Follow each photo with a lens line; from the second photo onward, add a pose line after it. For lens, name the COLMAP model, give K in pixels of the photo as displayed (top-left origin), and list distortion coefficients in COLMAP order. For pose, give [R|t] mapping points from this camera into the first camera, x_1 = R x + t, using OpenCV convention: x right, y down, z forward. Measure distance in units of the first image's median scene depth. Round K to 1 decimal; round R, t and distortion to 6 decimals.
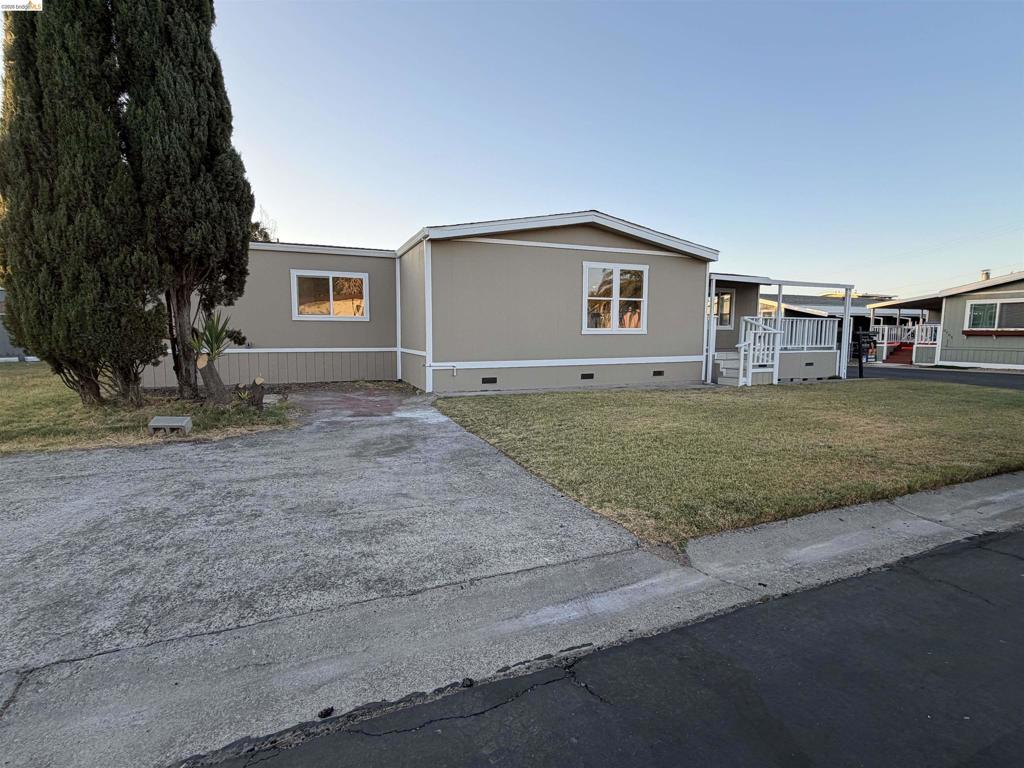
lens RADIAL K [[490.9, 0, 510.6], [0, 490.9, 387.7], [0, 0, 1]] dist [-0.001448, 0.000563]
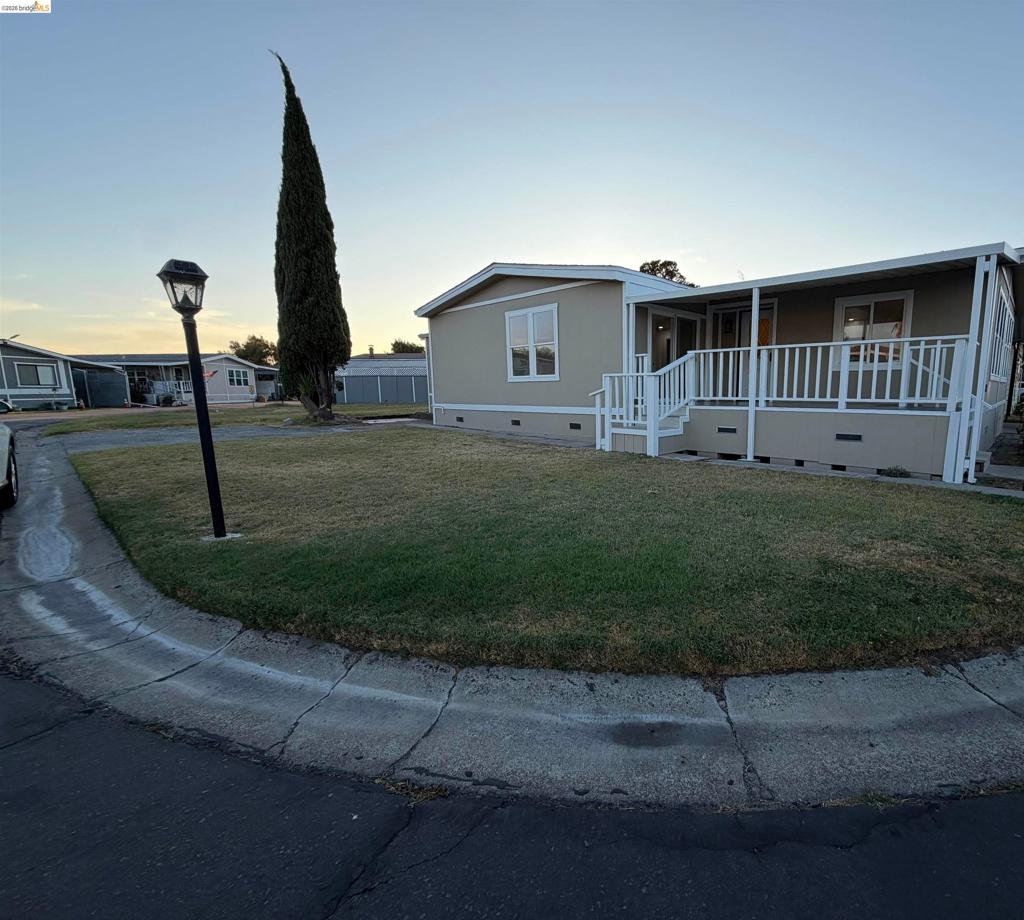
lens RADIAL K [[458.2, 0, 593.5], [0, 458.2, 451.0], [0, 0, 1]] dist [-0.001891, -0.000633]
pose [[0.472462, 0.120527, -0.873071, 2.122786], [-0.086438, 0.992166, 0.090192, -0.128083], [0.877102, 0.032854, 0.479179, 1.335316]]
